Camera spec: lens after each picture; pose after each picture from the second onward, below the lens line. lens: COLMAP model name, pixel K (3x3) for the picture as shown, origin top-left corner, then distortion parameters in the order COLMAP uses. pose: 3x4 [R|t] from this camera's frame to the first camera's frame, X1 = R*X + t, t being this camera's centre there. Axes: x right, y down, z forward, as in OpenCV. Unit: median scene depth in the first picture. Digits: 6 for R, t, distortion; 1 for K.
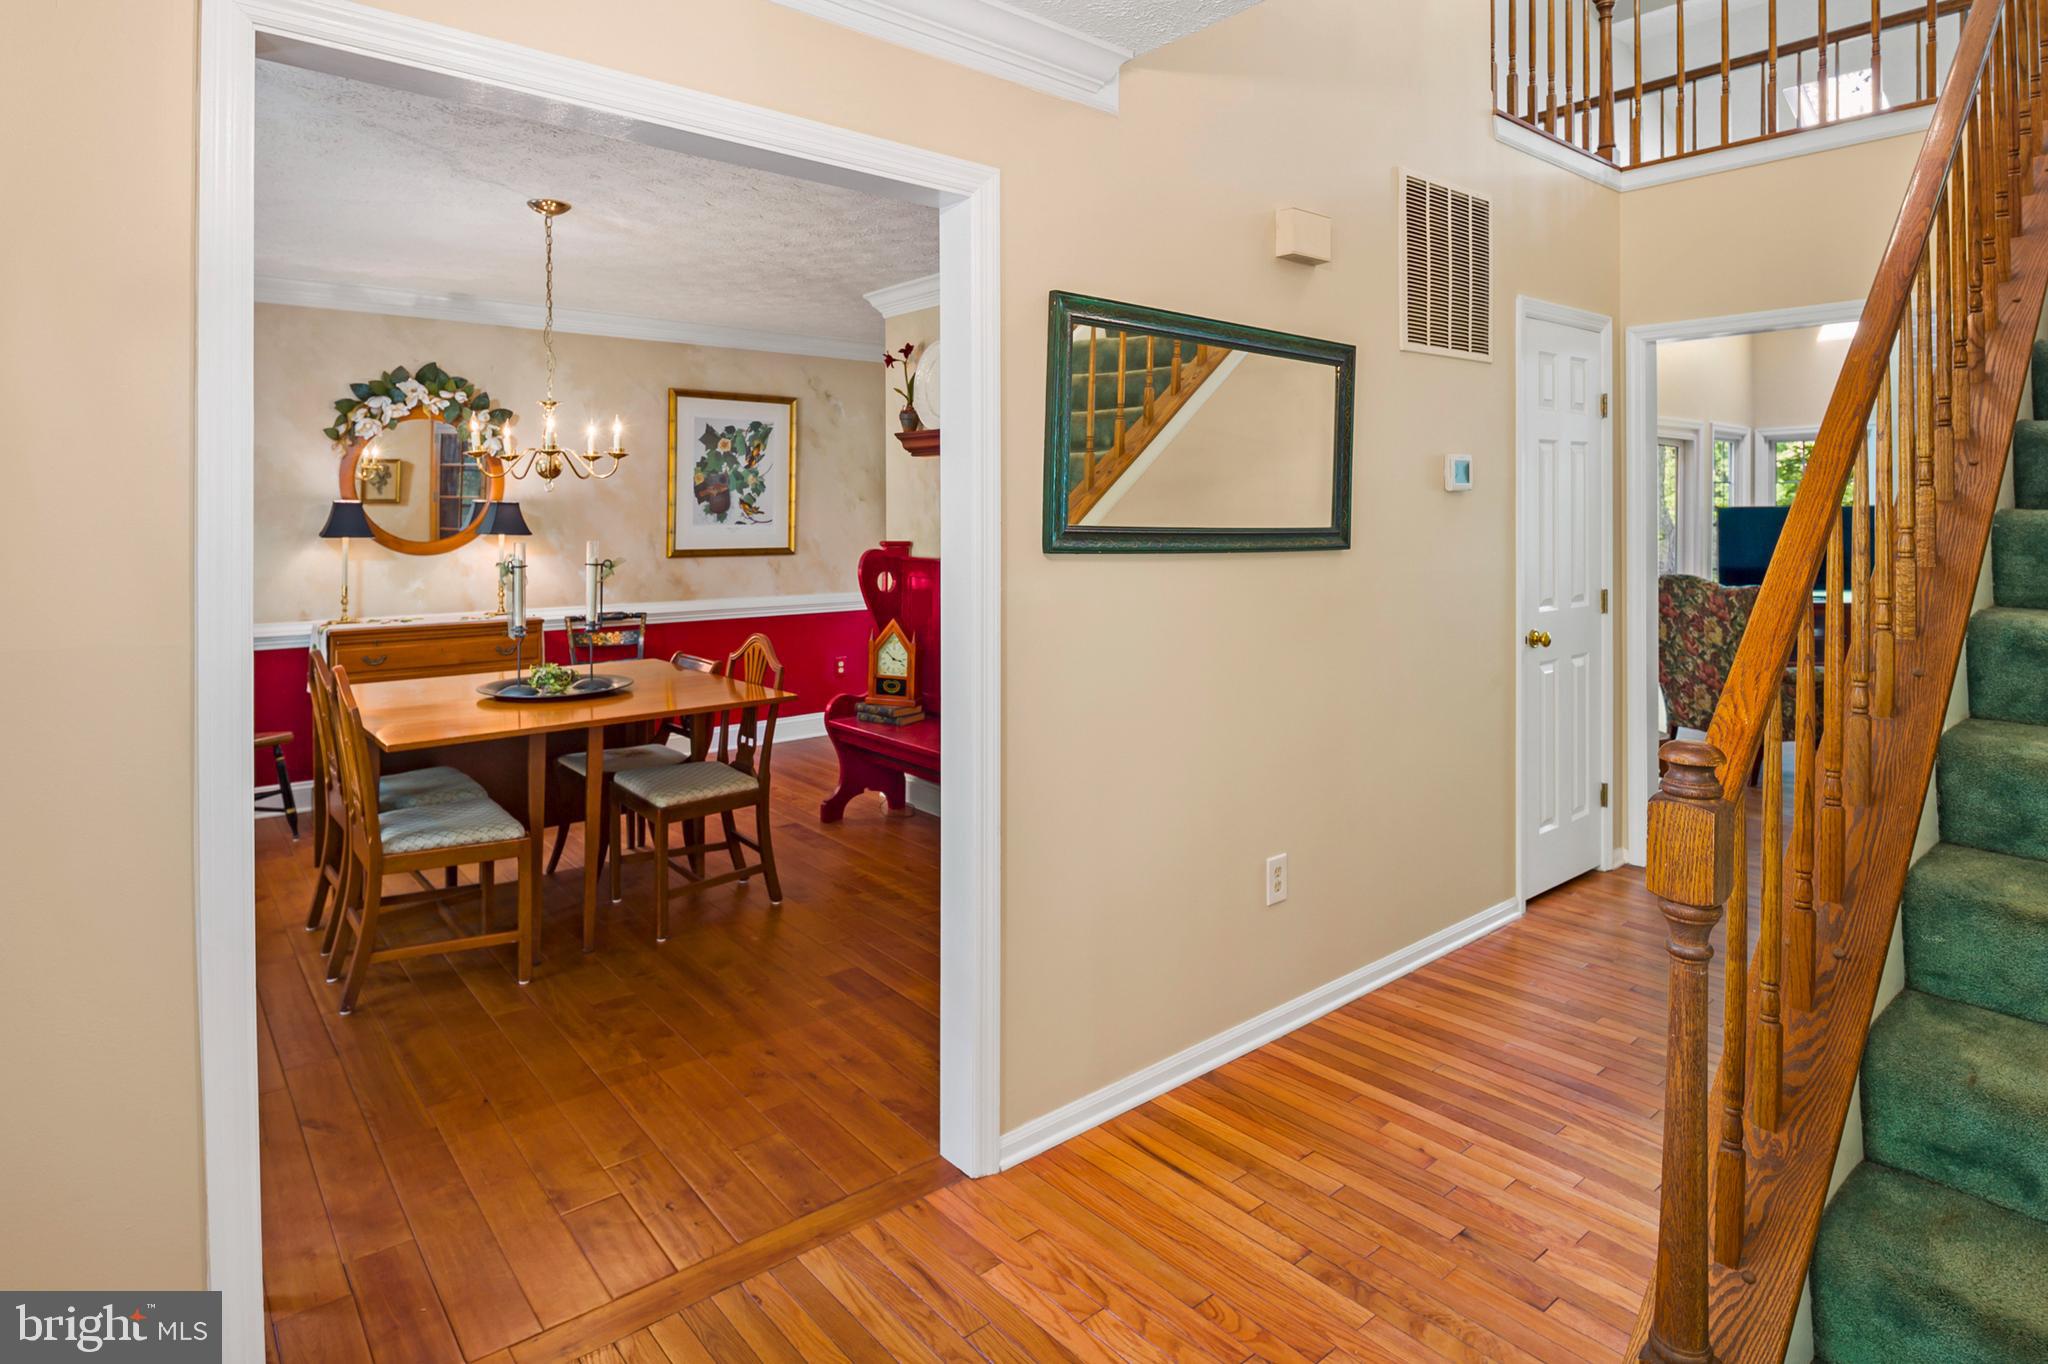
lens RADIAL K [[1085.0, 0, 993.1], [0, 1085.0, 538.1], [0, 0, 1]] dist [0.000291, -0.000240]
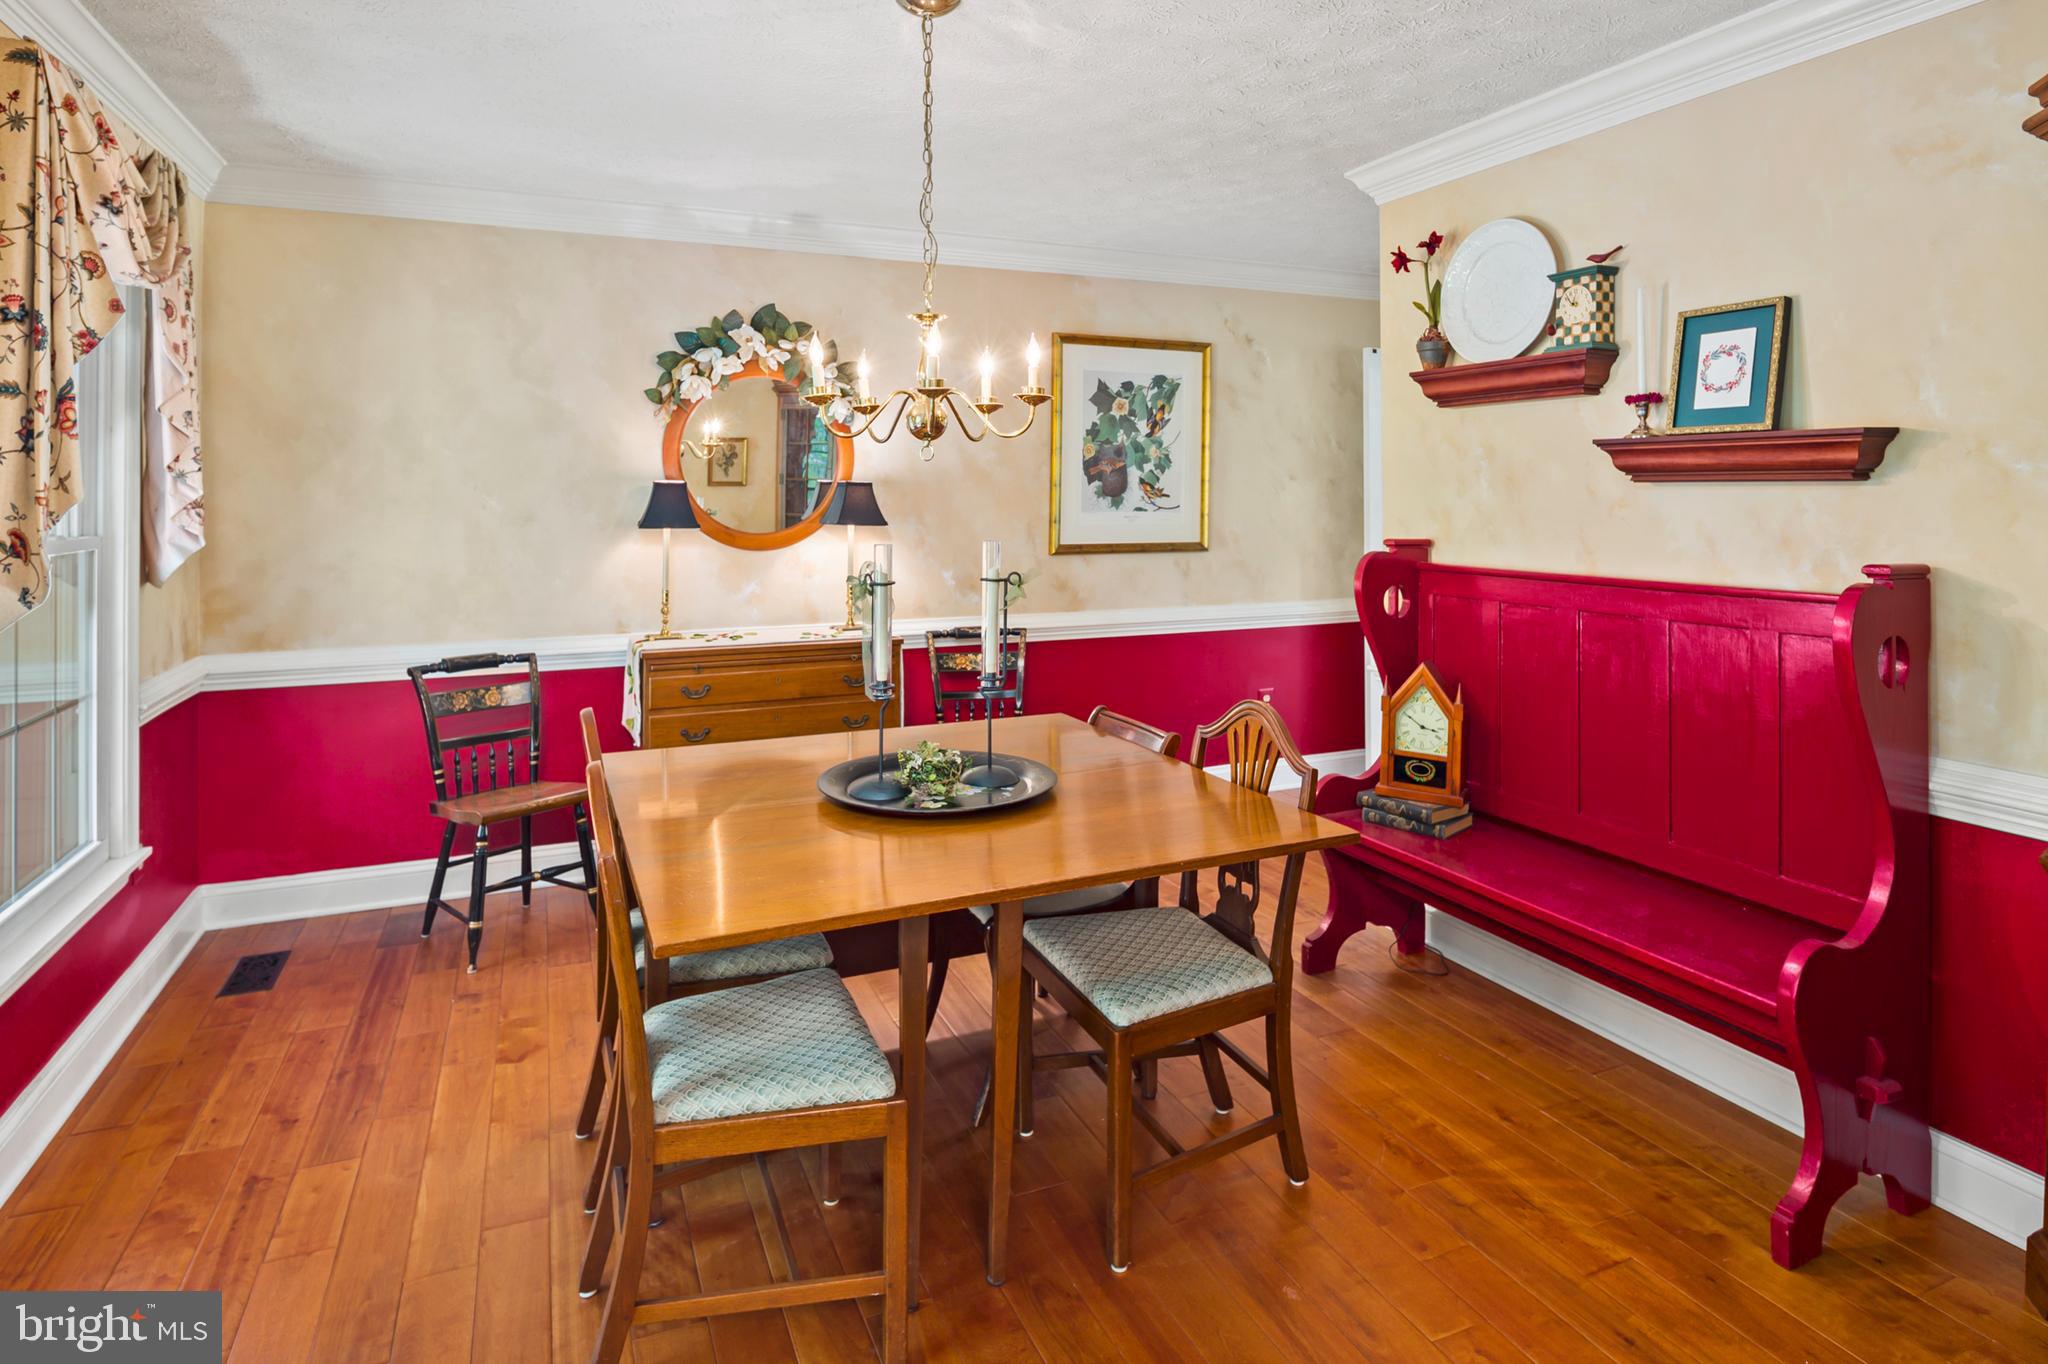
lens RADIAL K [[1085.0, 0, 993.1], [0, 1085.0, 538.1], [0, 0, 1]] dist [0.000291, -0.000240]
pose [[0.958119, 0.010278, -0.286185, -0.140050], [-0.005969, 0.999855, 0.015924, -0.006561], [0.286307, -0.013549, 0.958042, 0.300097]]
